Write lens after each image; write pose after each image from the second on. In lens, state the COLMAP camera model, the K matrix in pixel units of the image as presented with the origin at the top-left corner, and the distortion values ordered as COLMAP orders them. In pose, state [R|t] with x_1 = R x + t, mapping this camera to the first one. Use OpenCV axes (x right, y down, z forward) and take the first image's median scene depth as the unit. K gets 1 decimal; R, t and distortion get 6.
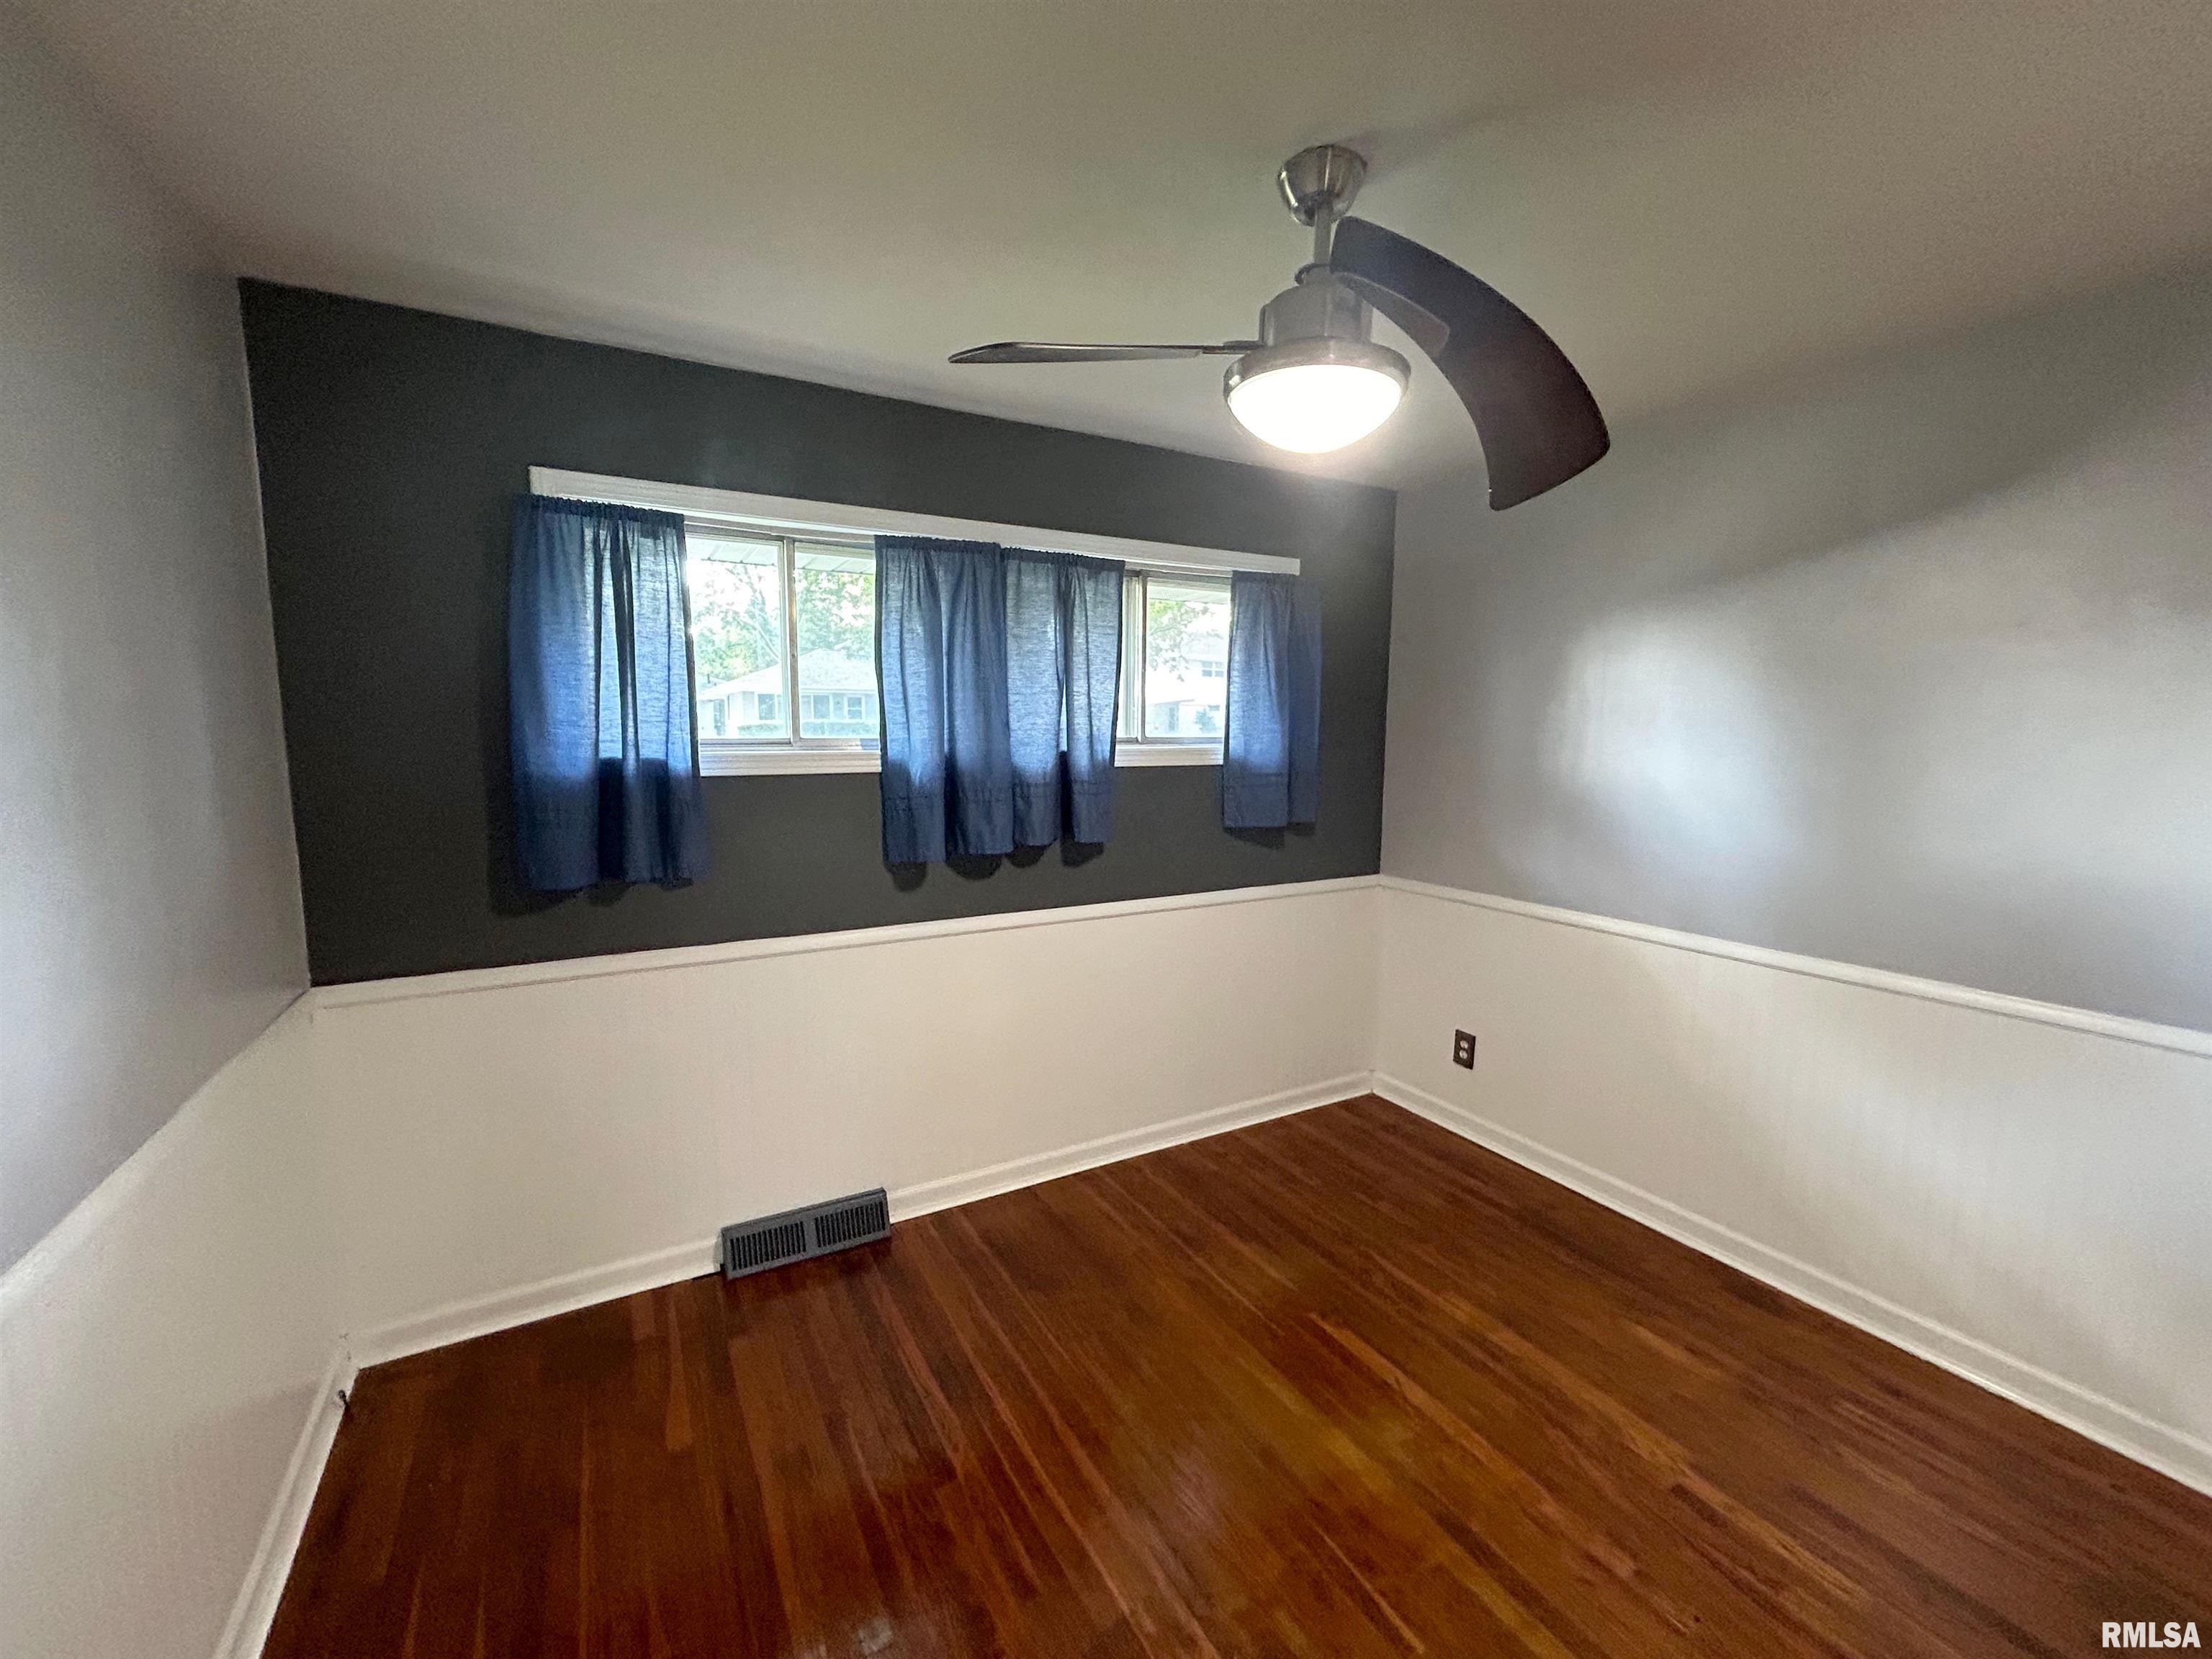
lens RADIAL K [[891.2, 0, 1099.7], [0, 891.2, 827.4], [0, 0, 1]] dist [0.000186, 0.000132]
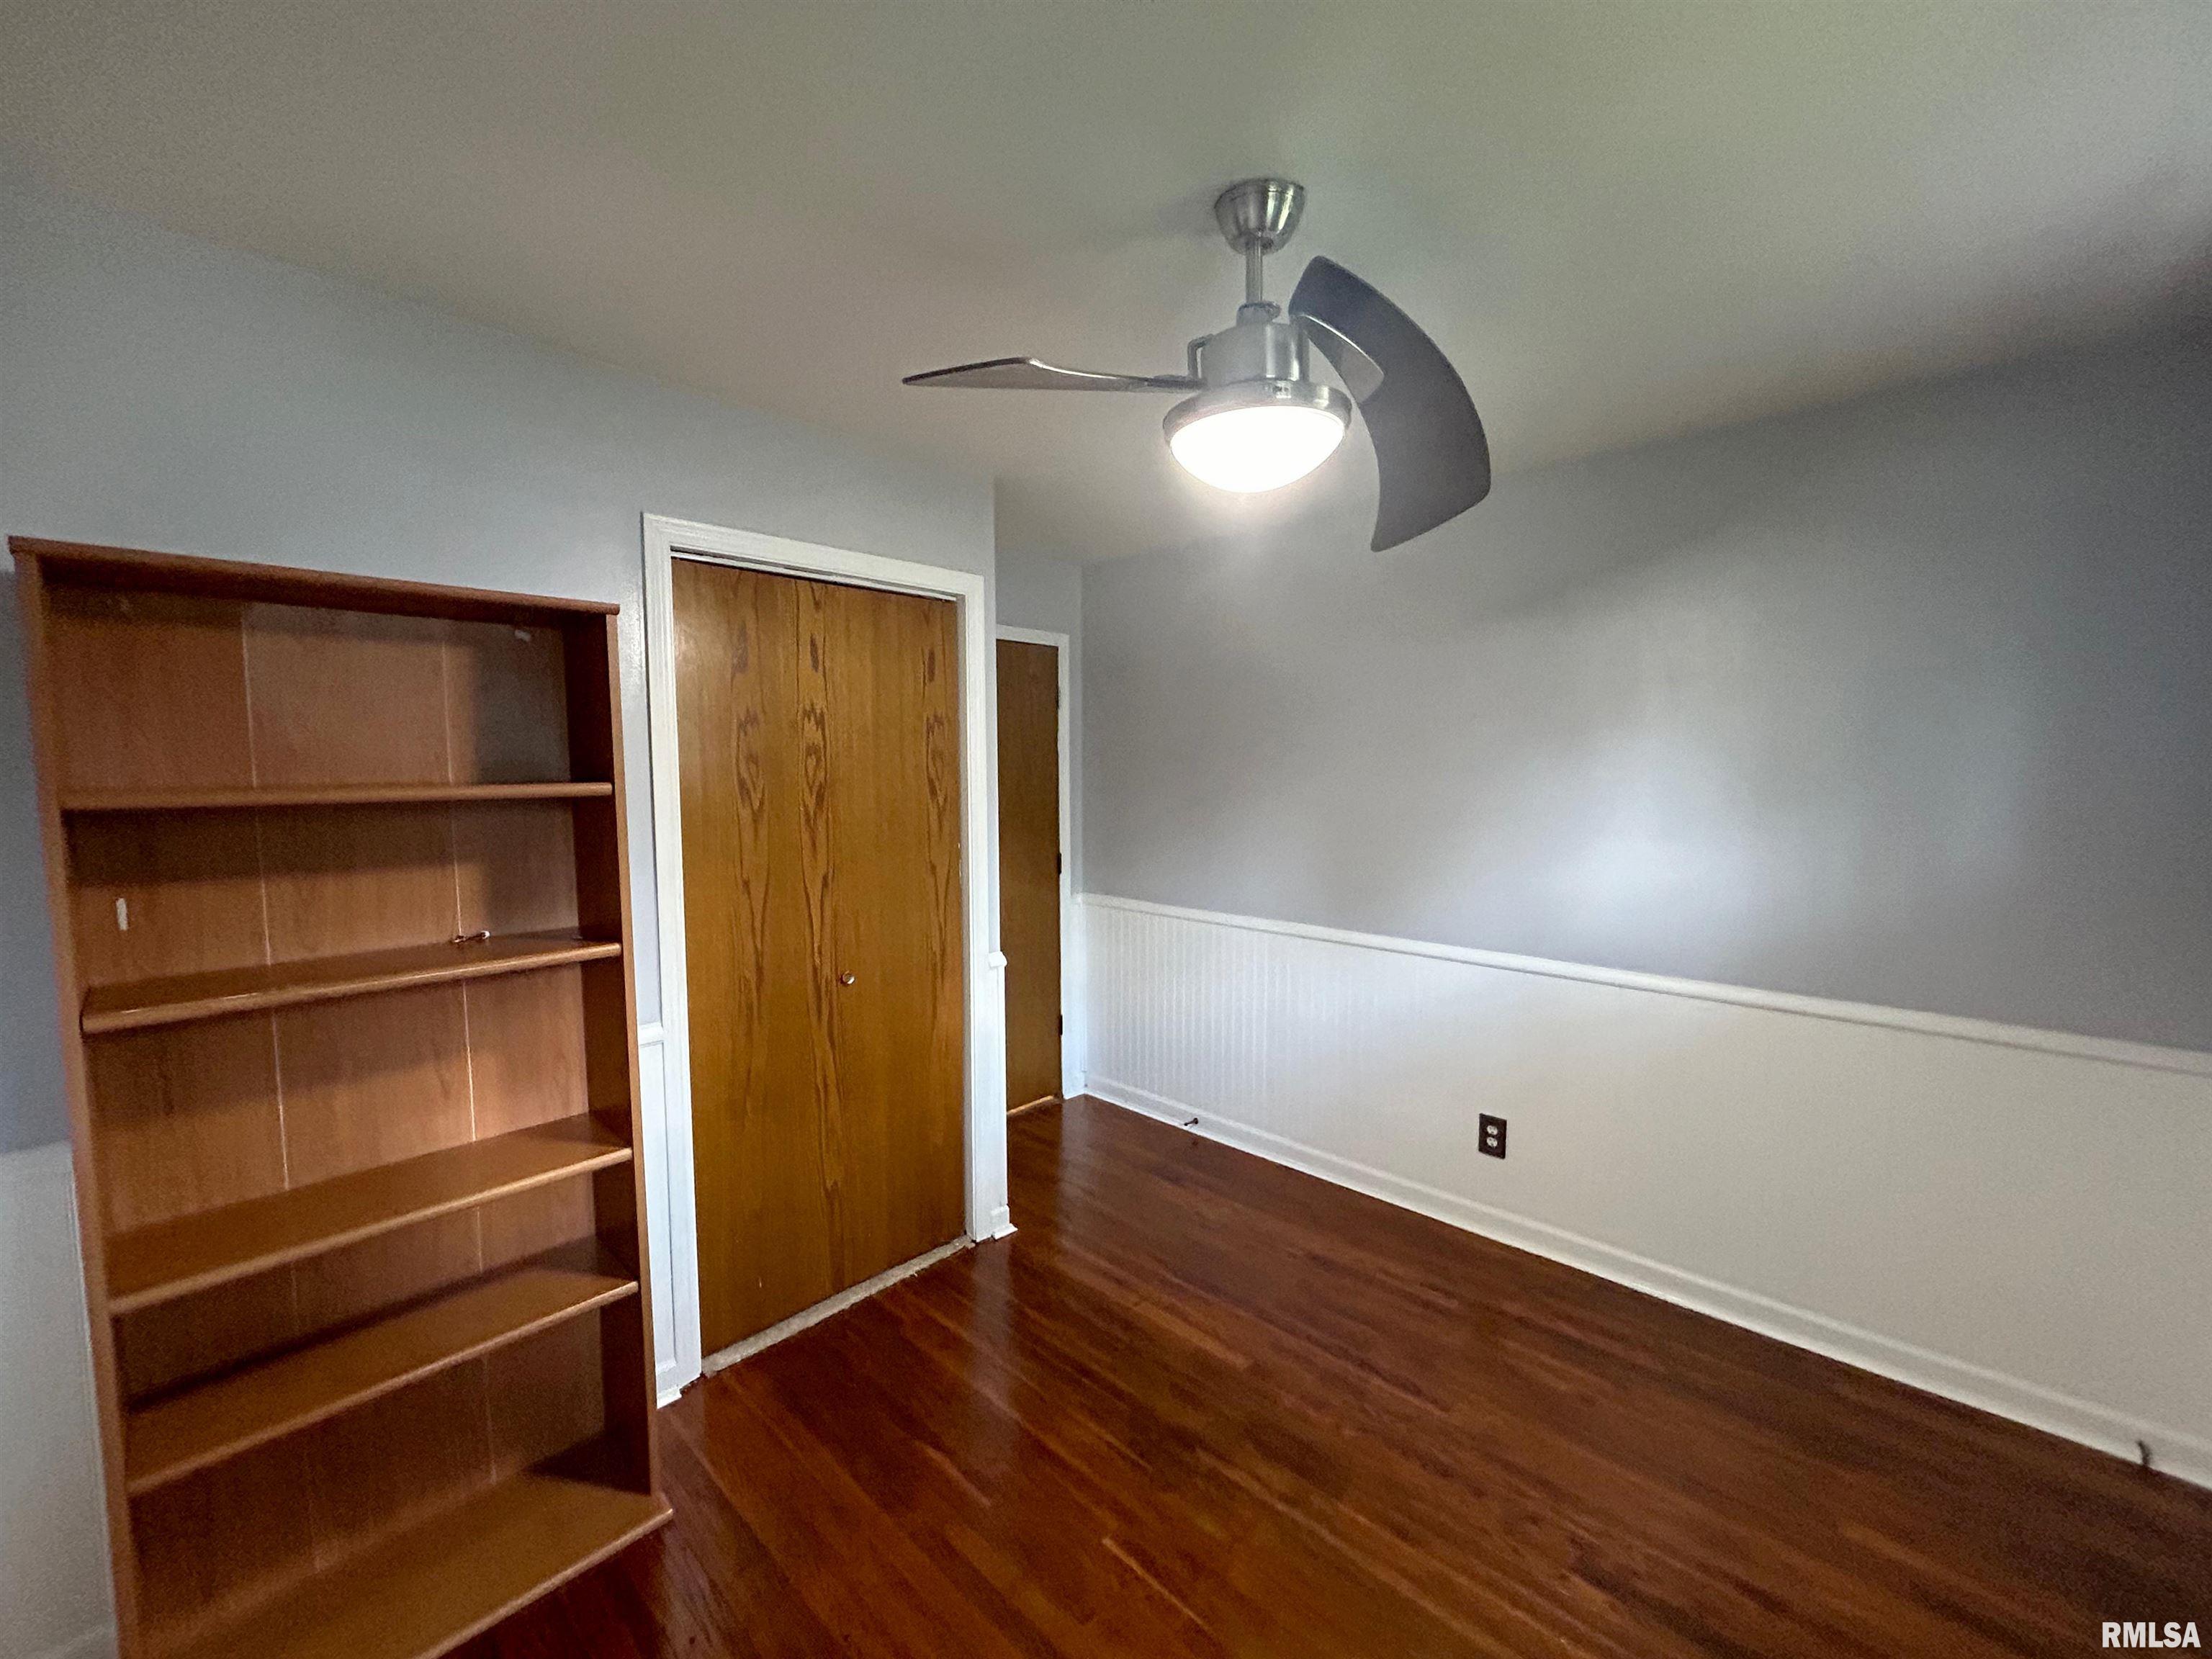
lens RADIAL K [[885.6, 0, 1109.2], [0, 885.6, 834.0], [0, 0, 1]] dist [0.000718, -0.000017]
pose [[-0.957608, 0.025470, -0.286946, 0.451150], [-0.030182, 0.981731, 0.187865, -0.151607], [0.286488, 0.188561, -0.939345, 1.300578]]
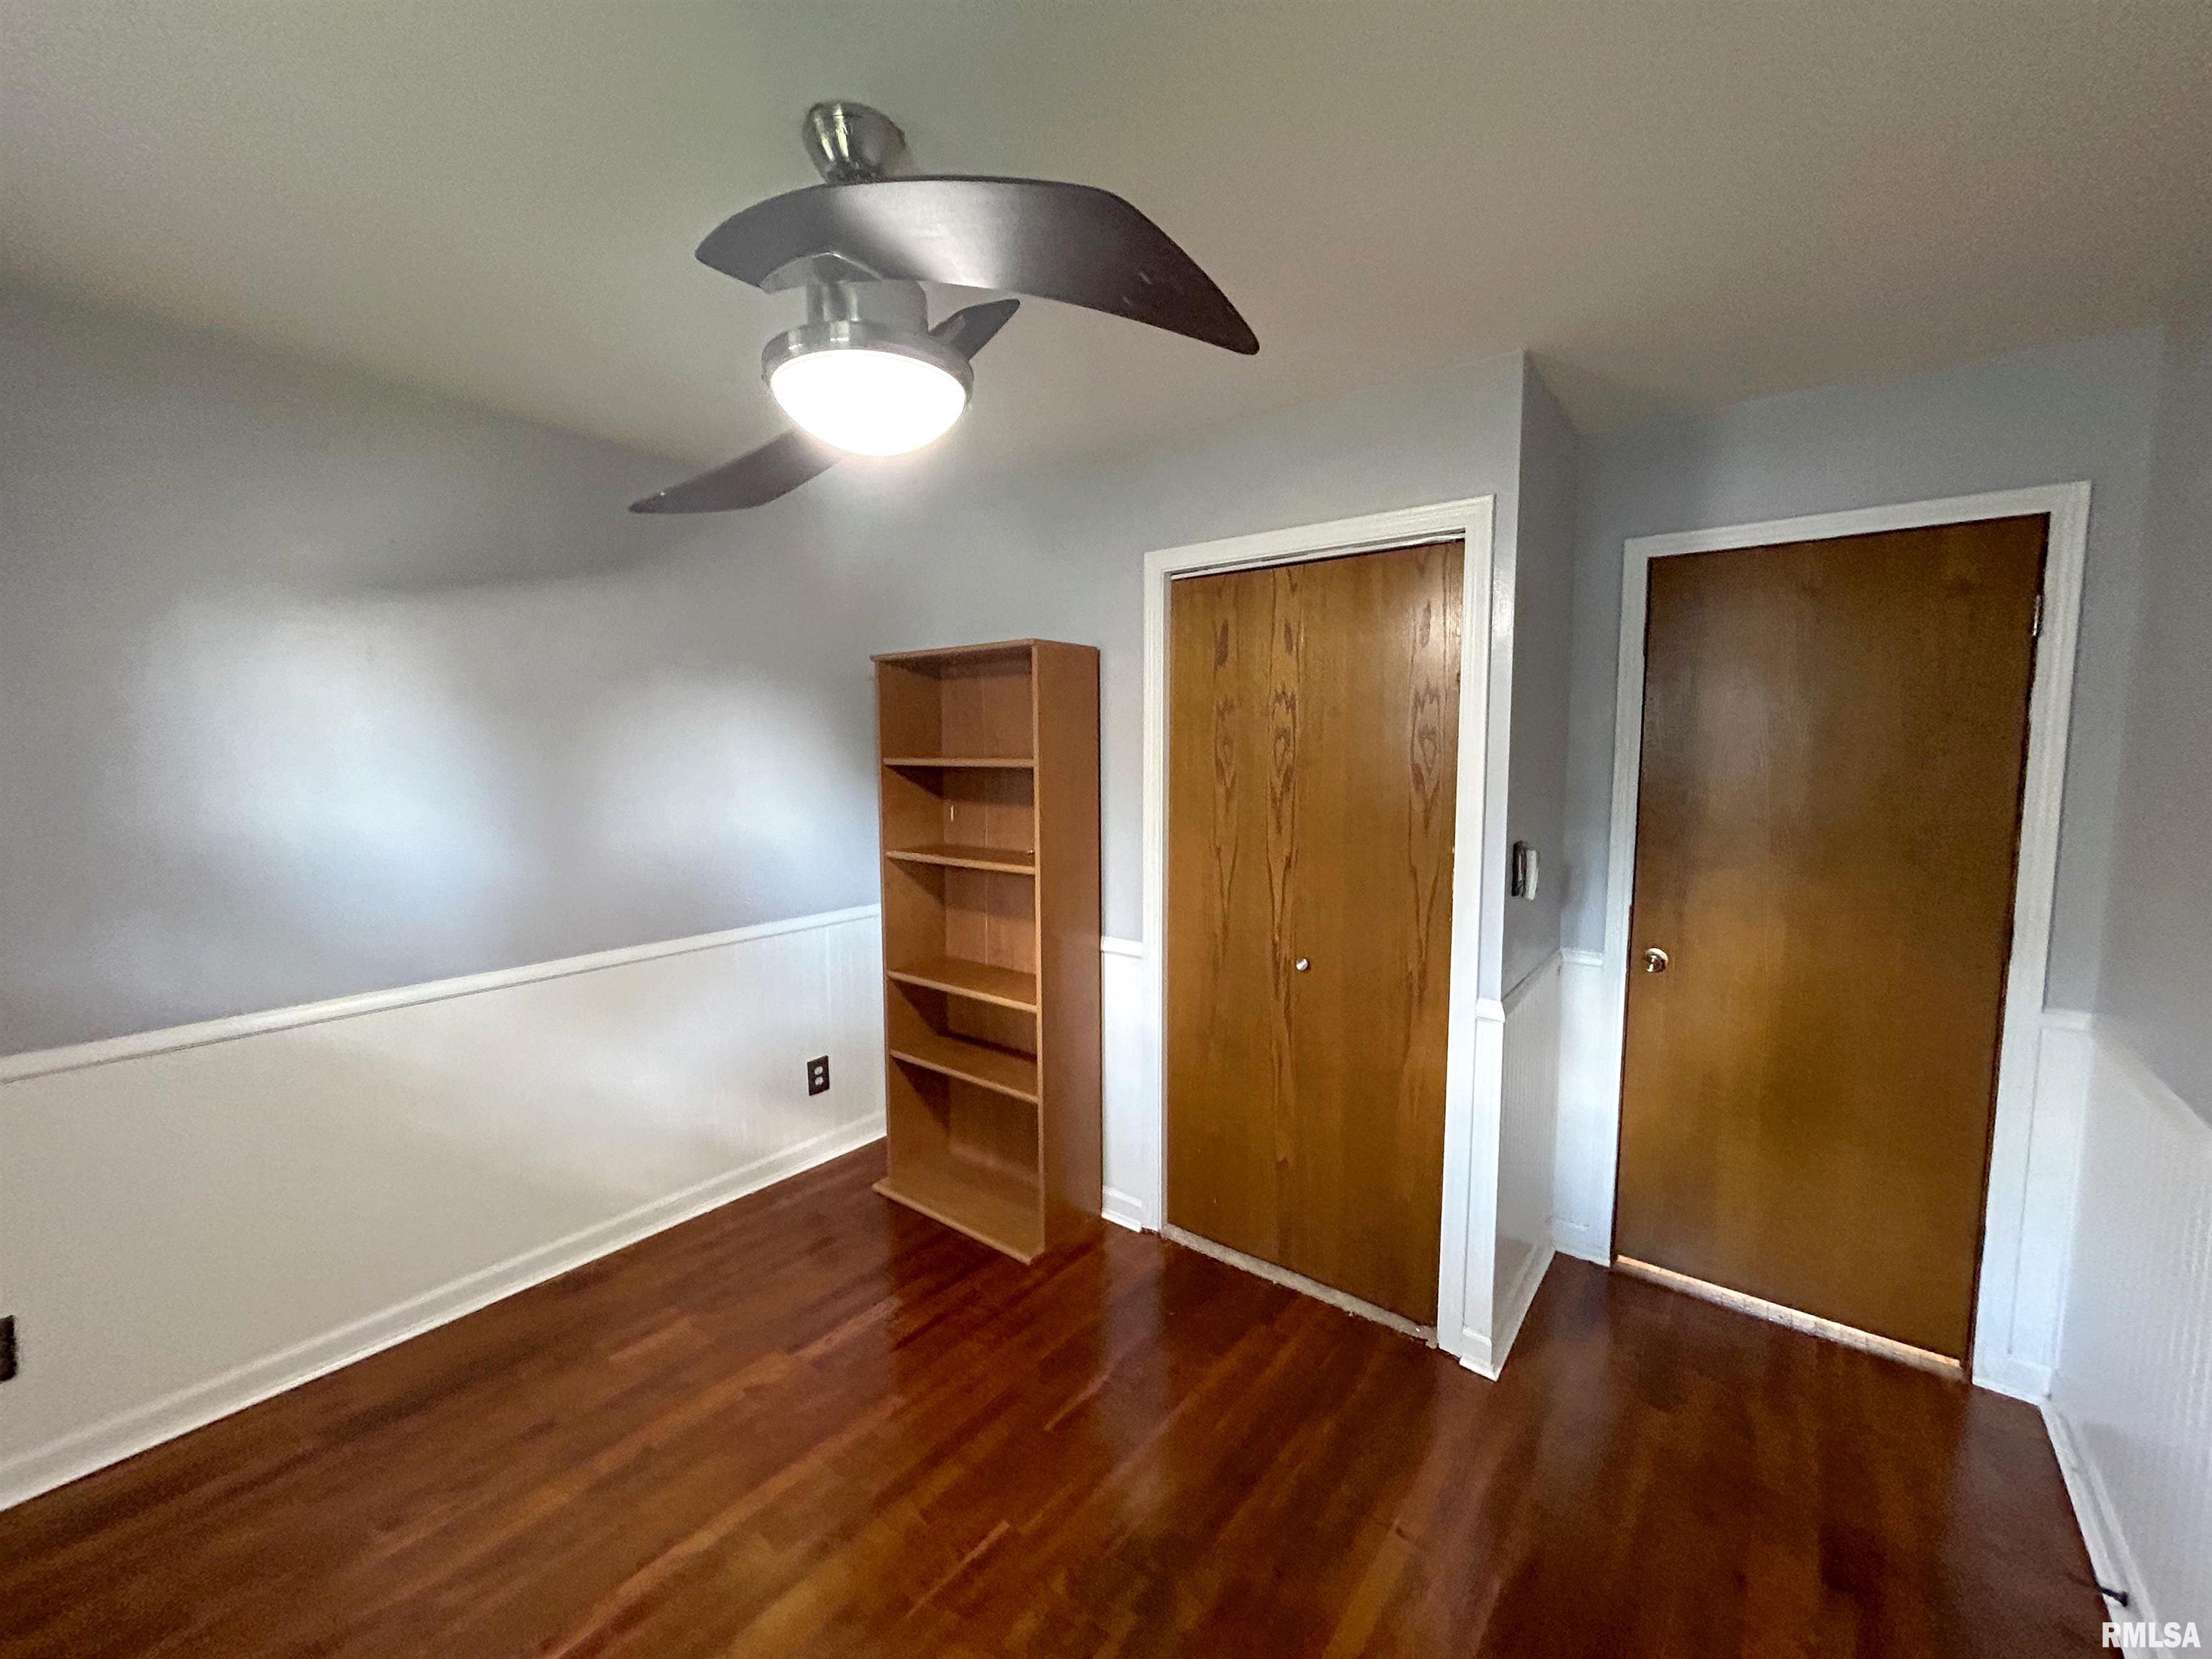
lens RADIAL K [[891.2, 0, 1099.7], [0, 891.2, 827.4], [0, 0, 1]] dist [0.000186, 0.000132]
pose [[-0.375365, -0.091727, 0.922327, -0.474569], [0.110259, 0.983606, 0.142694, -0.105632], [-0.920296, 0.155257, -0.359097, 0.785400]]
